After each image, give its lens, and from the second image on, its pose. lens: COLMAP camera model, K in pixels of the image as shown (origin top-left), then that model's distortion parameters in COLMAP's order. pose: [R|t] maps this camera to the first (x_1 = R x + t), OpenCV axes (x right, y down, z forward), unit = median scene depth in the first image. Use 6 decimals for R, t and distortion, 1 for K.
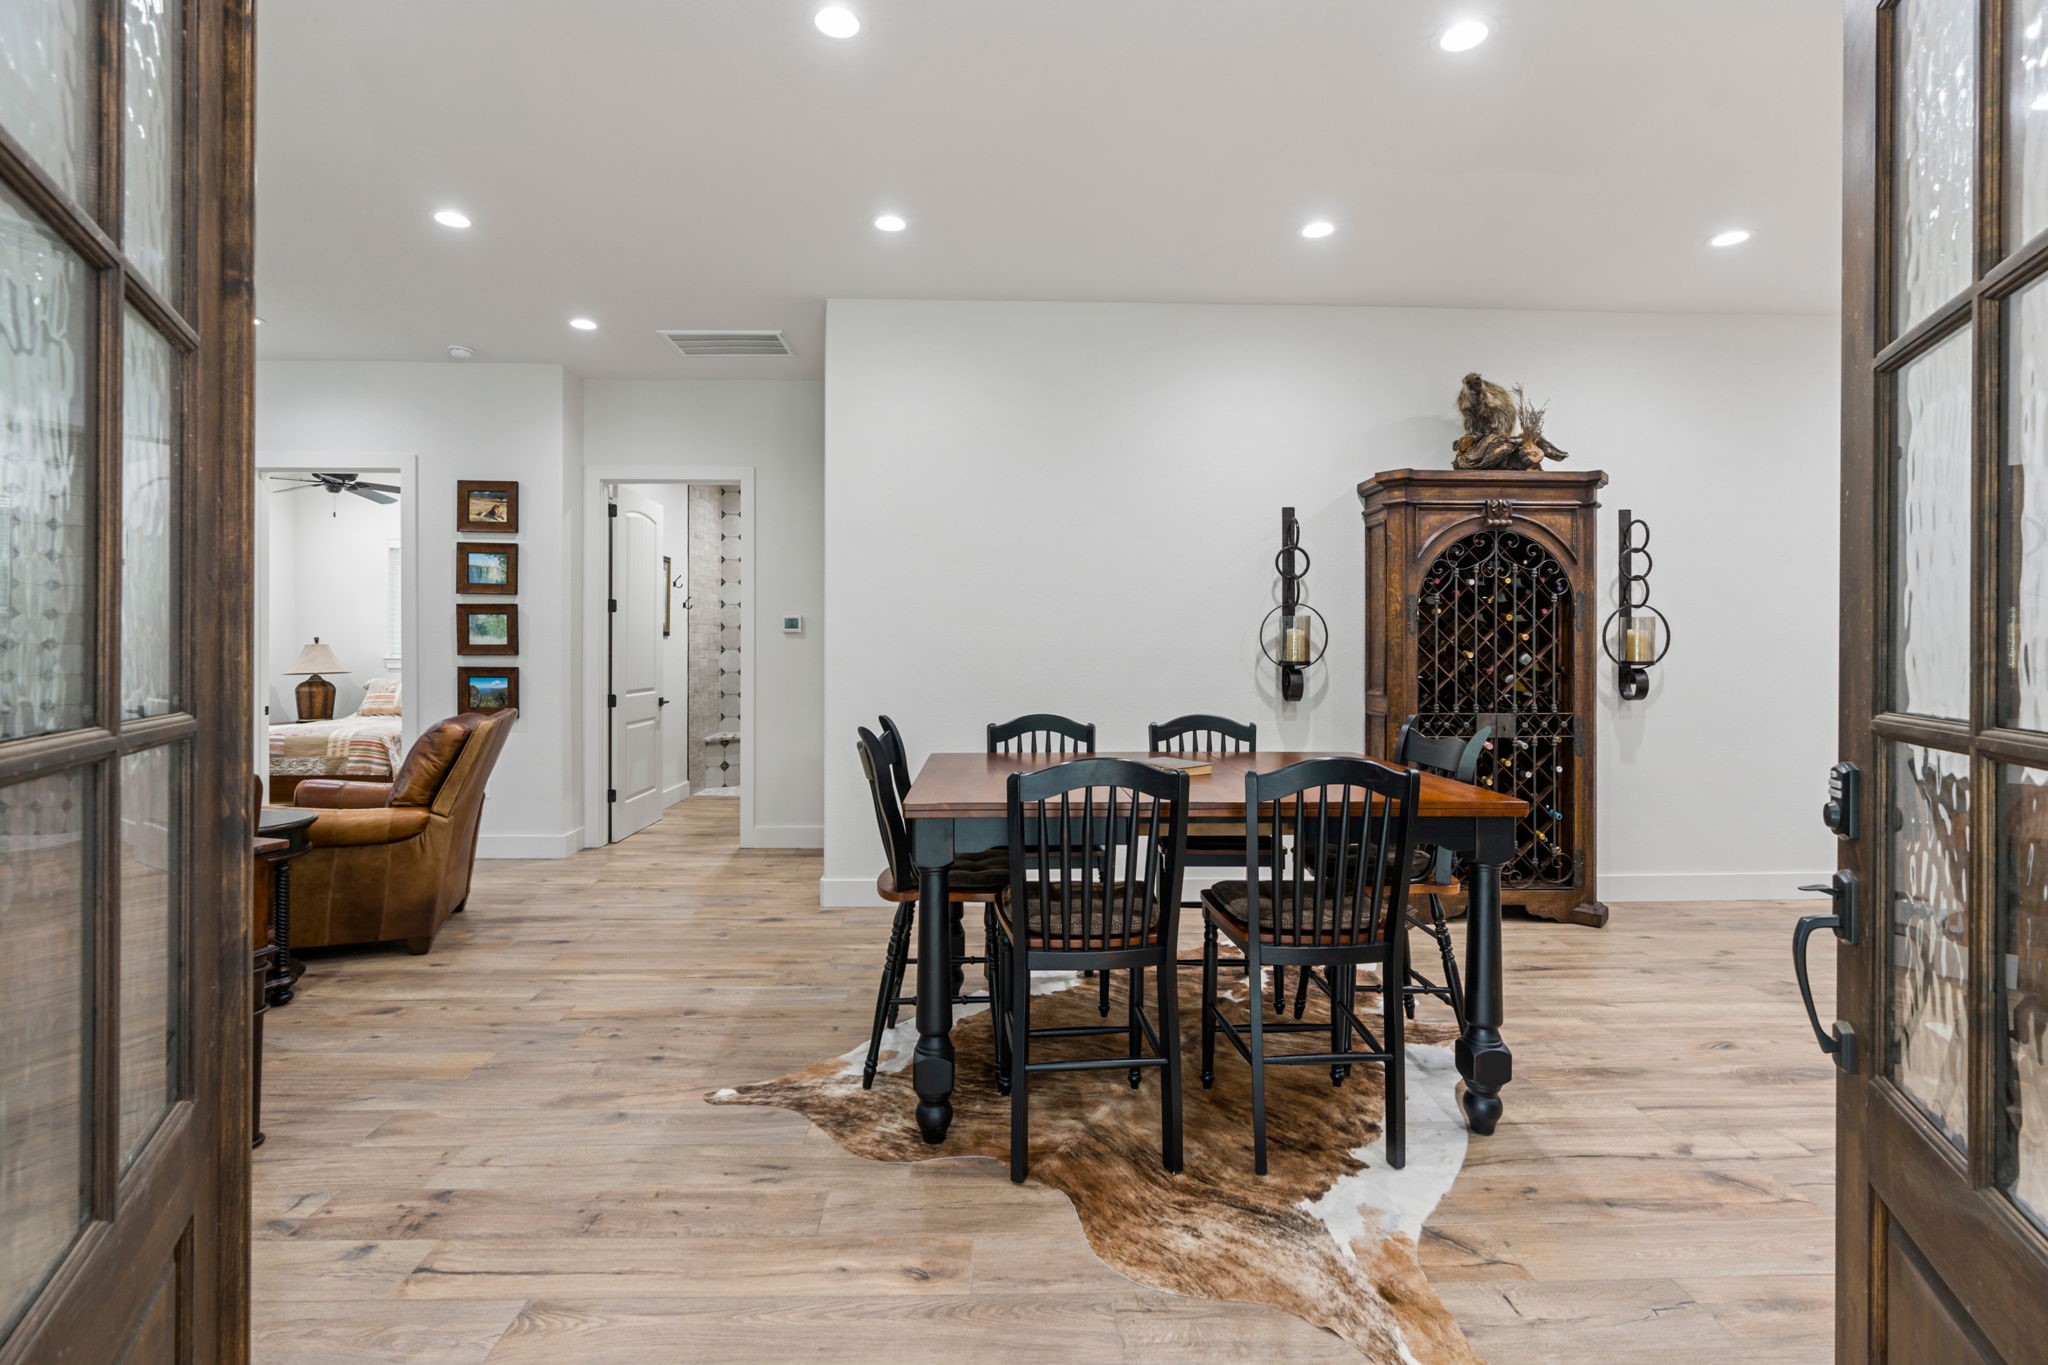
lens RADIAL K [[928.8, 0, 1020.0], [0, 928.8, 651.5], [0, 0, 1]] dist [-0.009576, 0.005034]
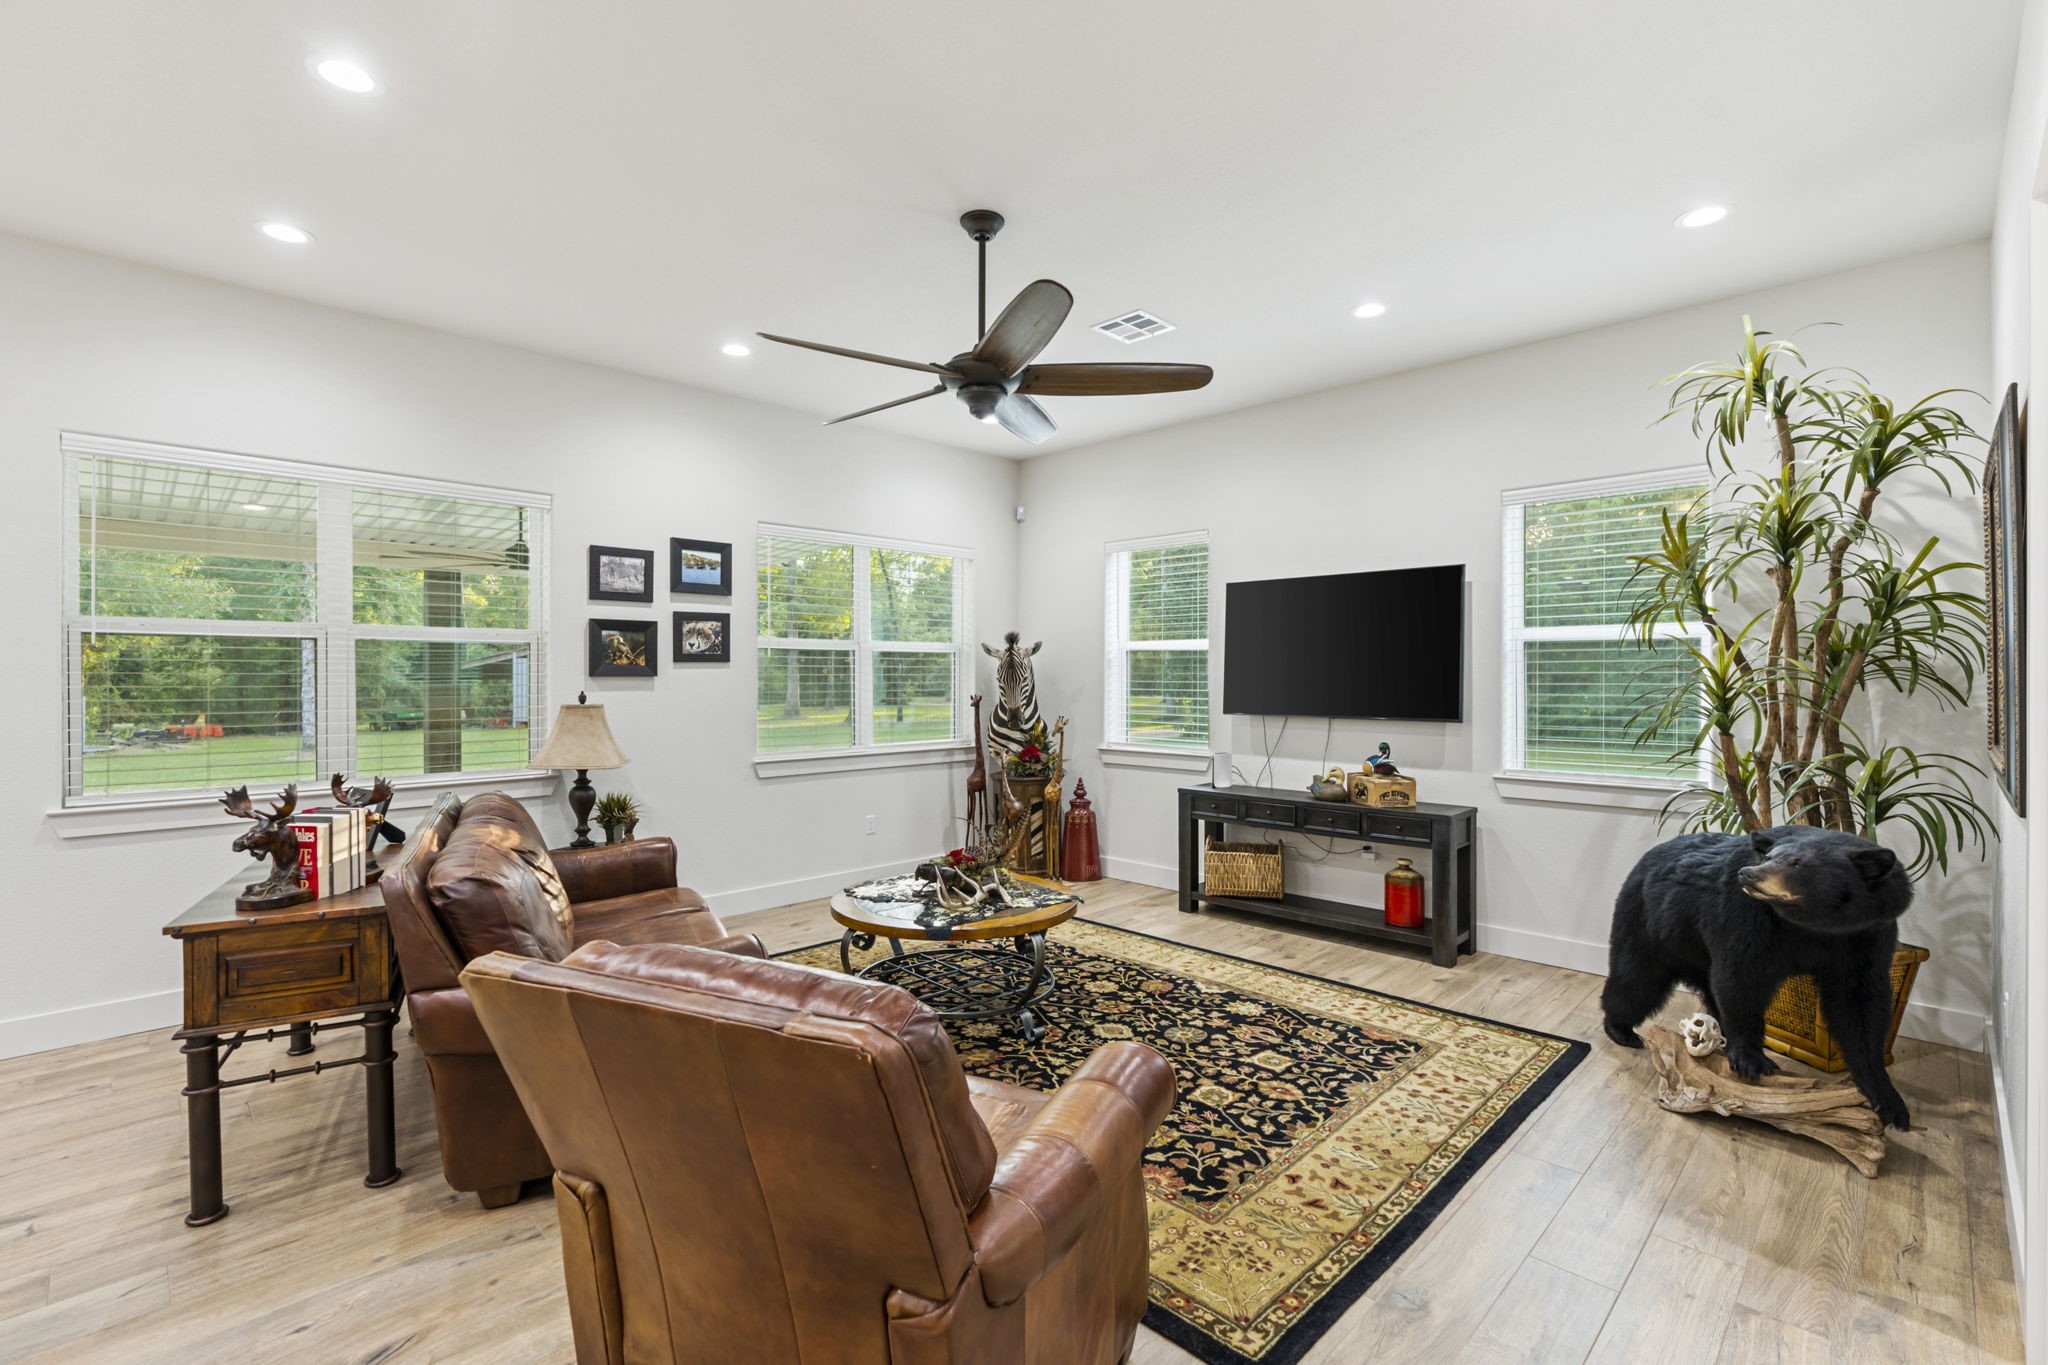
lens RADIAL K [[917.1, 0, 1023.1], [0, 917.1, 676.8], [0, 0, 1]] dist [-0.014193, 0.005634]
pose [[-0.731116, 0.000290, -0.682253, -0.408763], [-0.001937, 0.999995, 0.002501, -0.031196], [0.682250, 0.003150, -0.731112, 1.175518]]
